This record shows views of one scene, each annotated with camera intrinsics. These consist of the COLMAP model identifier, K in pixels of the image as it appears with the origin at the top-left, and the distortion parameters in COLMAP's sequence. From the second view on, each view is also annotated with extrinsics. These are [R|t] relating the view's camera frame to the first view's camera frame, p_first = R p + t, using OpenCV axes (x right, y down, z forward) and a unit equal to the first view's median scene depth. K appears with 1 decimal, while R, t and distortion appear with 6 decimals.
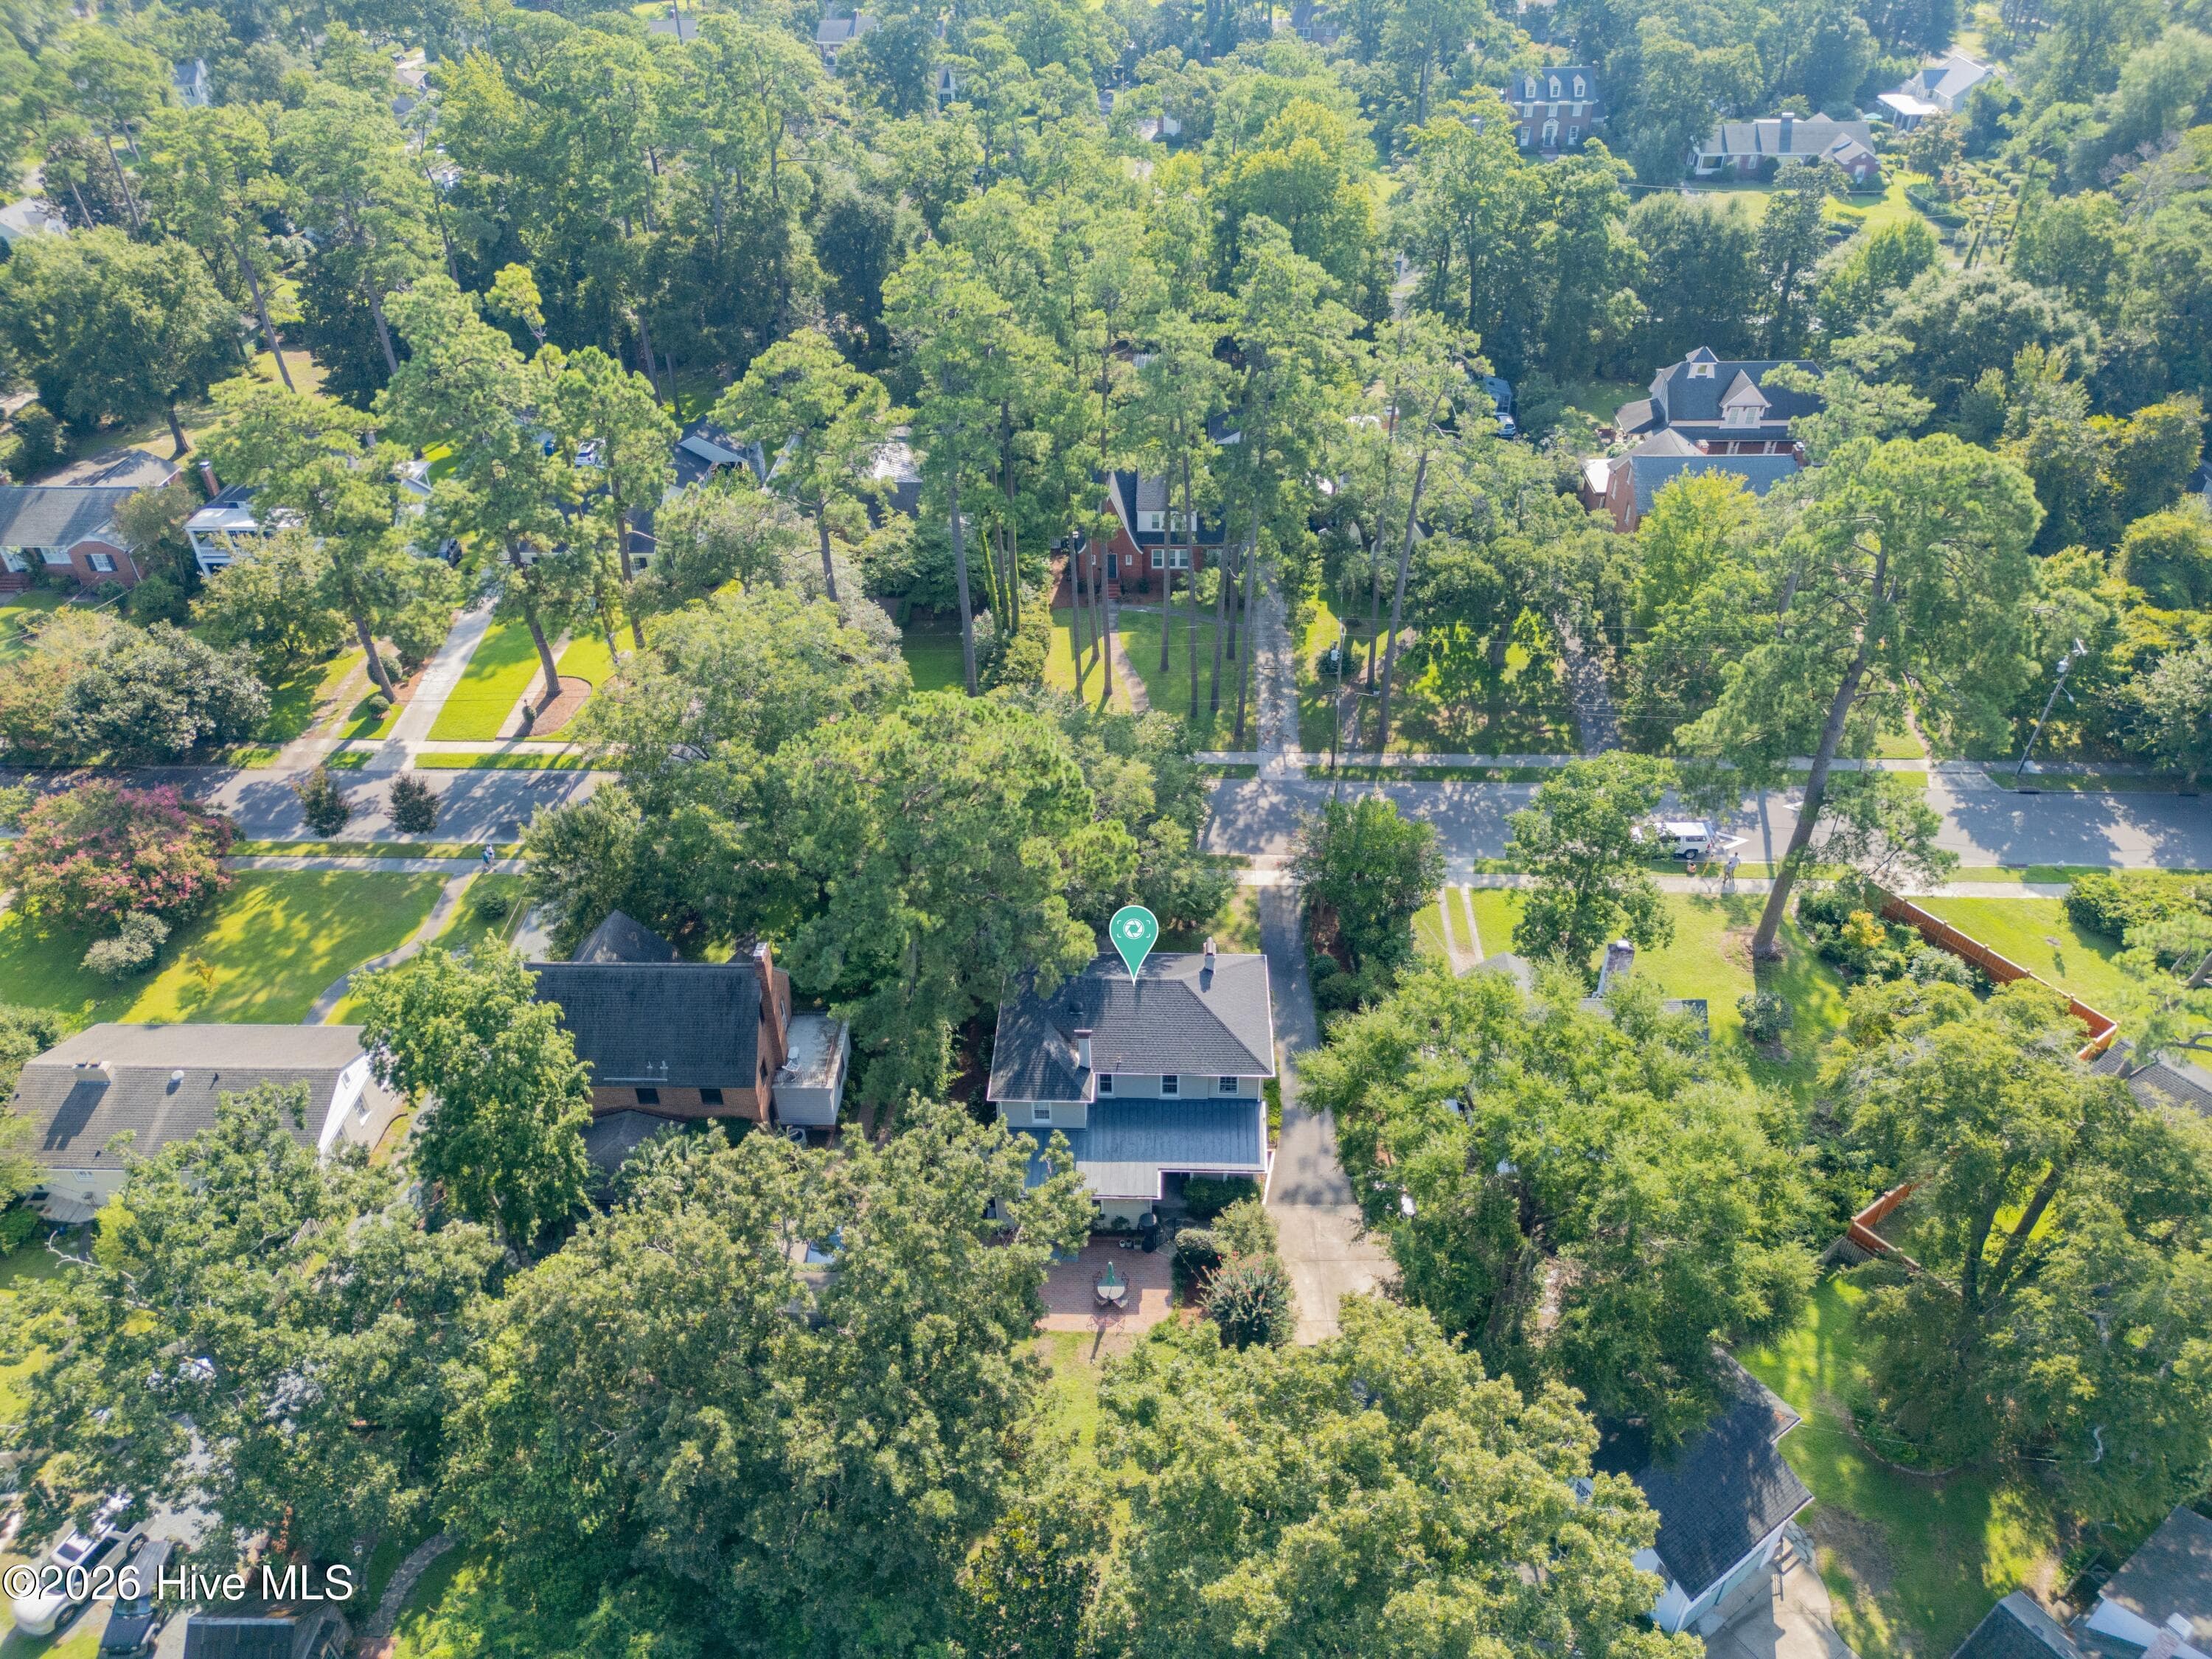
lens RADIAL K [[1548.0, 0, 1099.3], [0, 1548.0, 806.8], [0, 0, 1]] dist [0.072603, -0.067334]
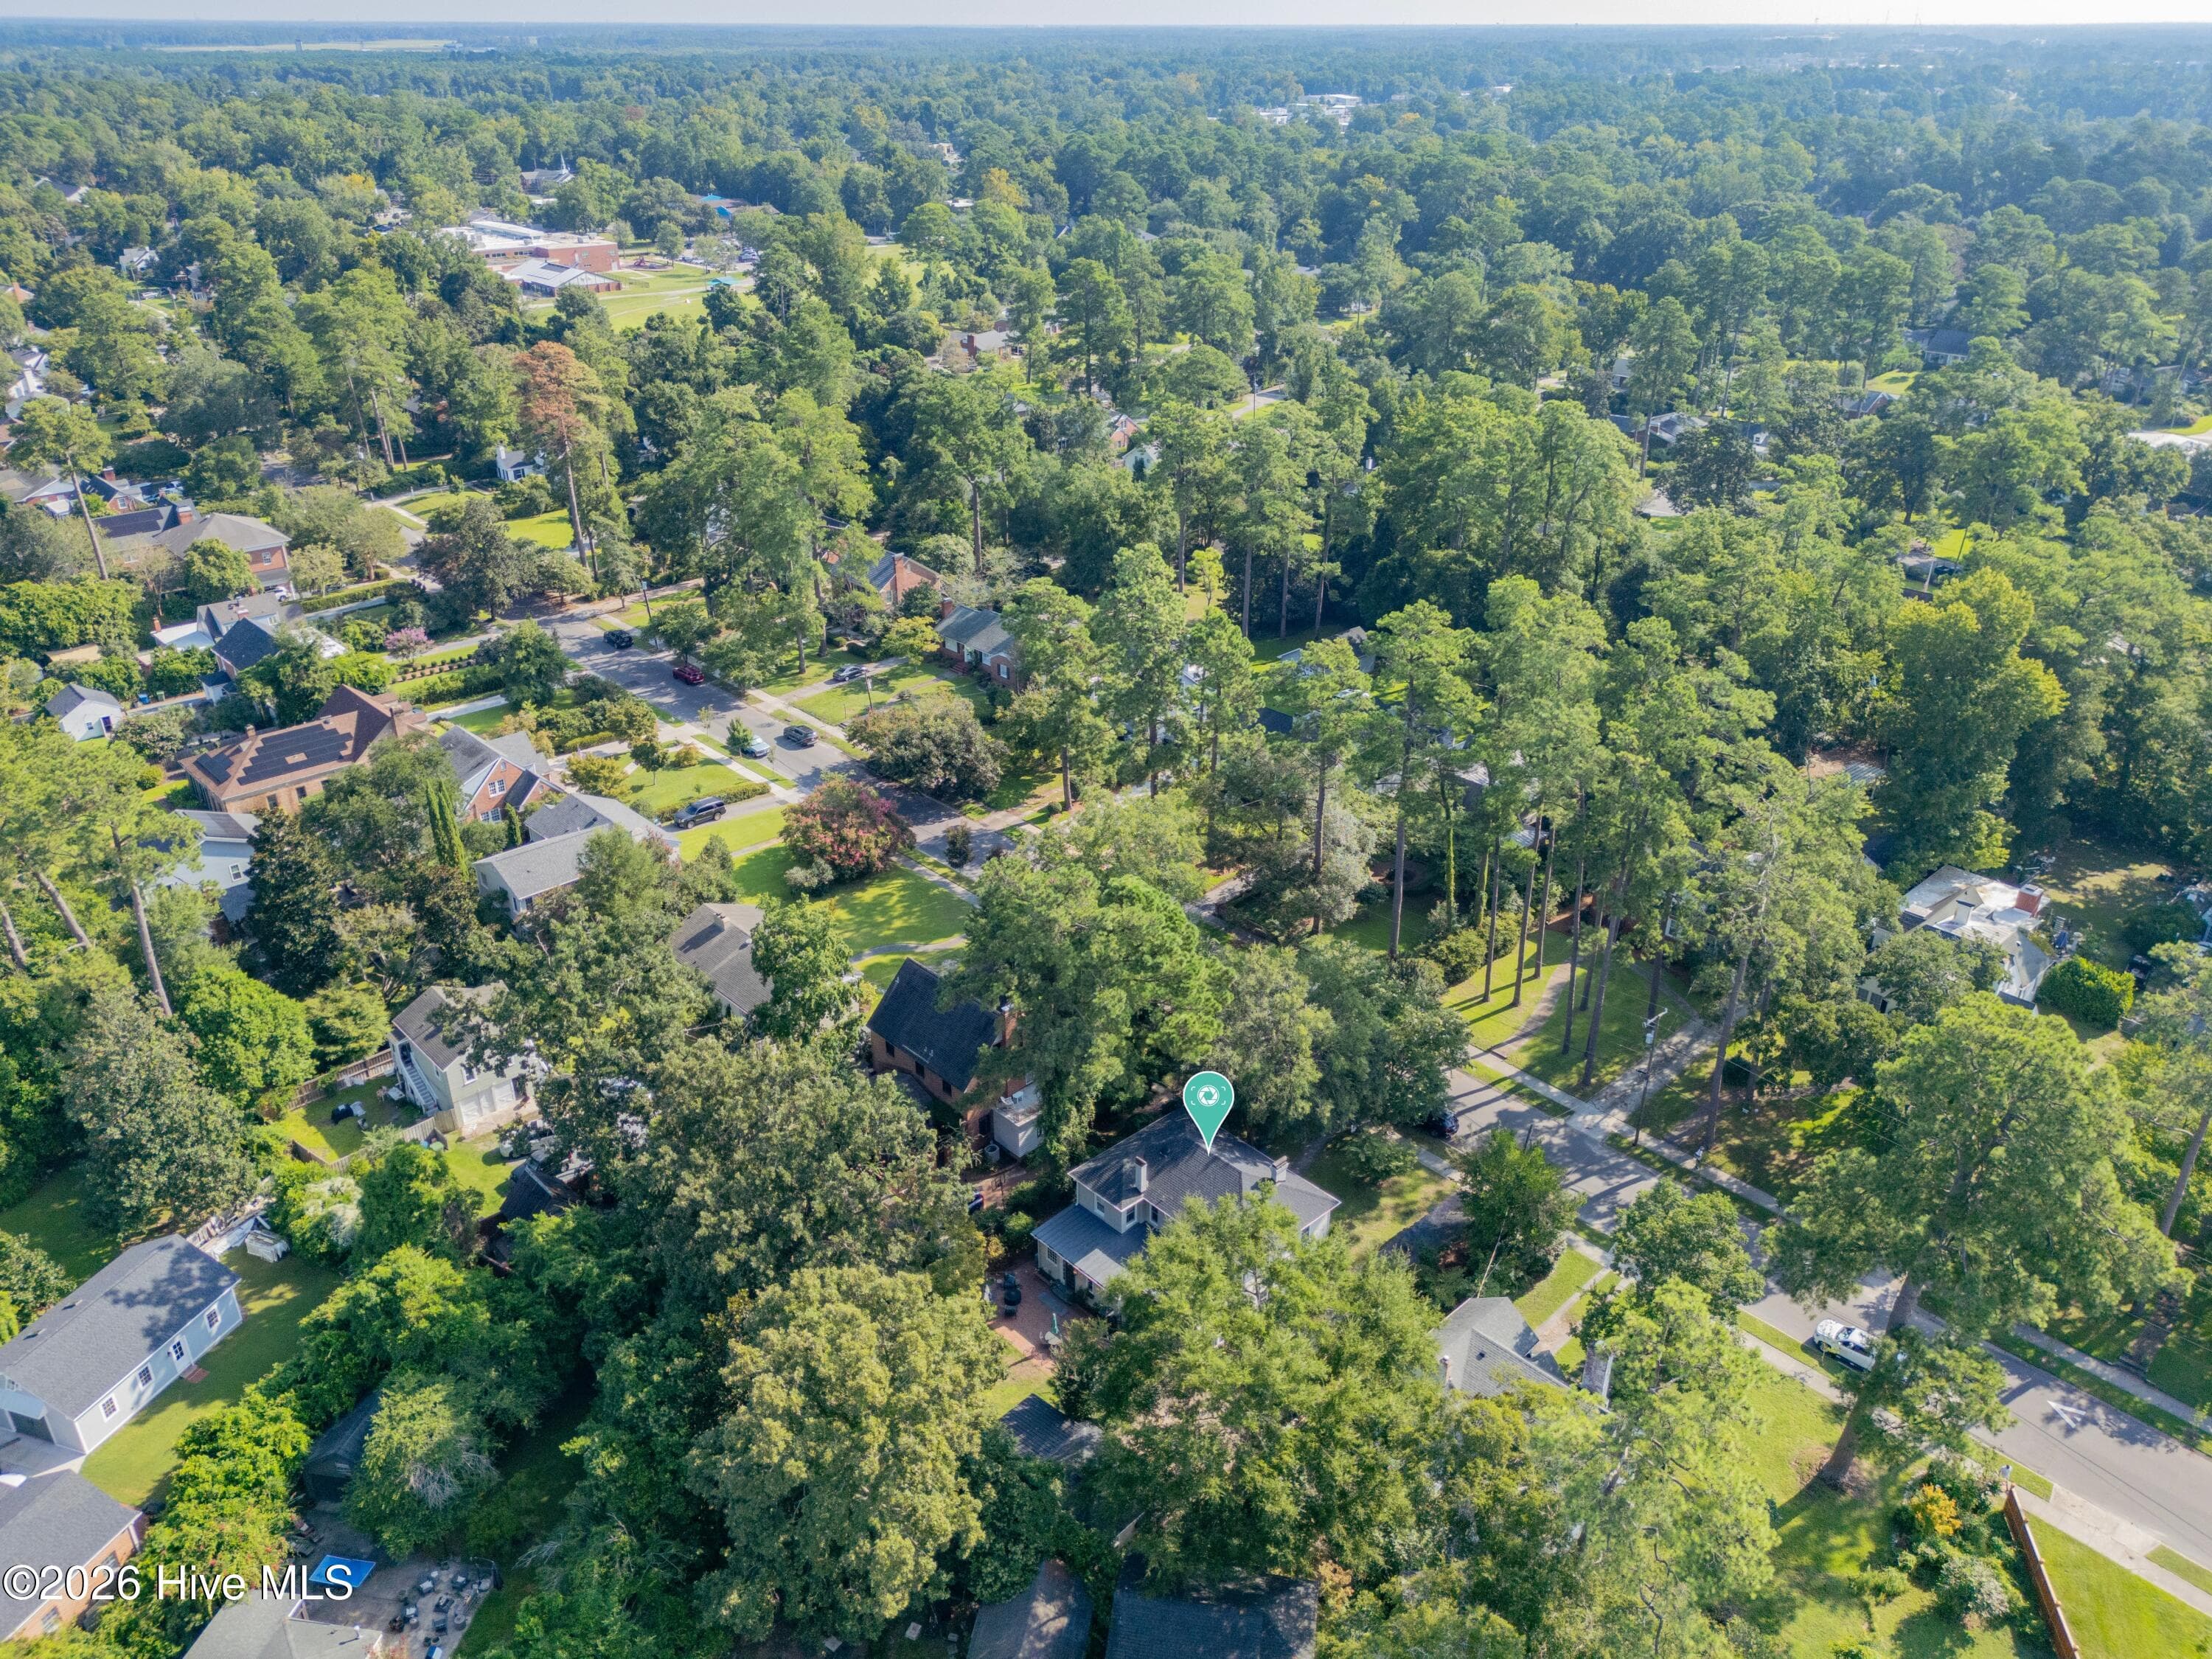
lens RADIAL K [[1548.0, 0, 1099.3], [0, 1548.0, 806.8], [0, 0, 1]] dist [0.072603, -0.067334]
pose [[0.724054, 0.317282, -0.612437, 0.450974], [-0.420754, 0.906752, -0.027681, -0.046584], [0.546546, 0.277728, 0.790035, -0.086651]]
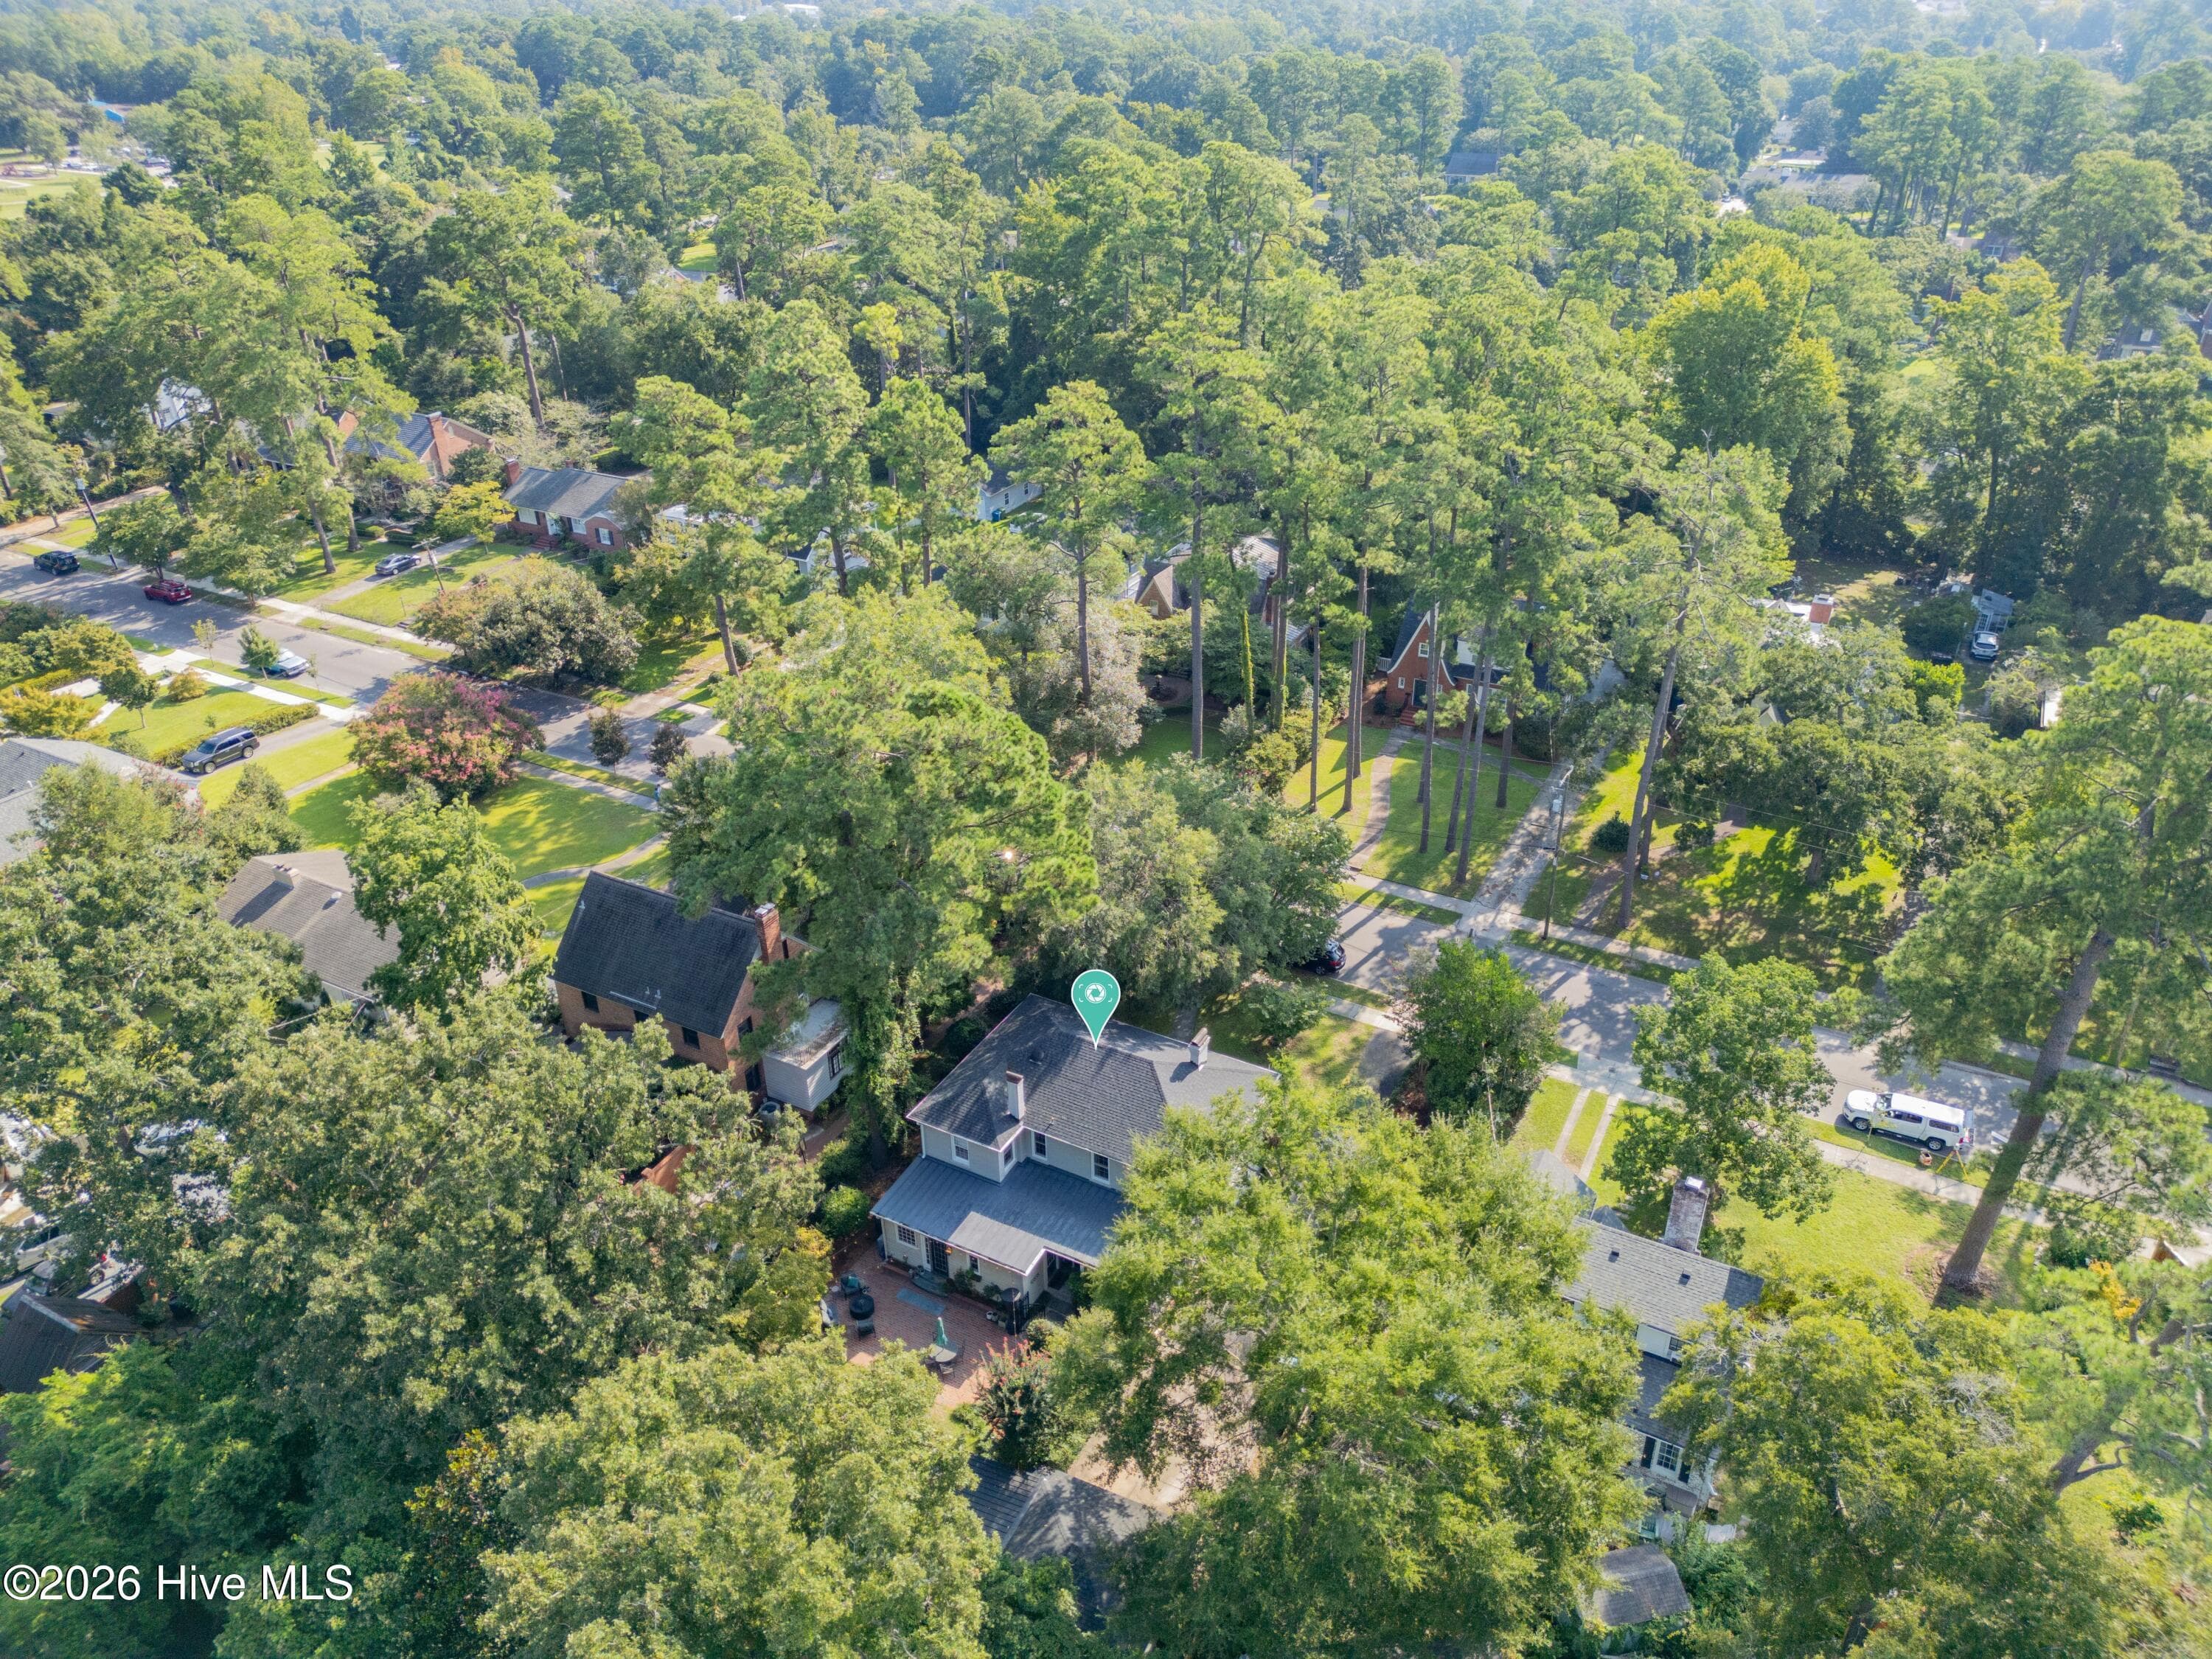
lens RADIAL K [[1548.0, 0, 1099.3], [0, 1548.0, 806.8], [0, 0, 1]] dist [0.072603, -0.067334]
pose [[0.896926, 0.217766, -0.384840, 0.246021], [-0.261824, 0.962901, -0.065350, 0.026141], [0.356332, 0.159374, 0.920667, 0.095209]]
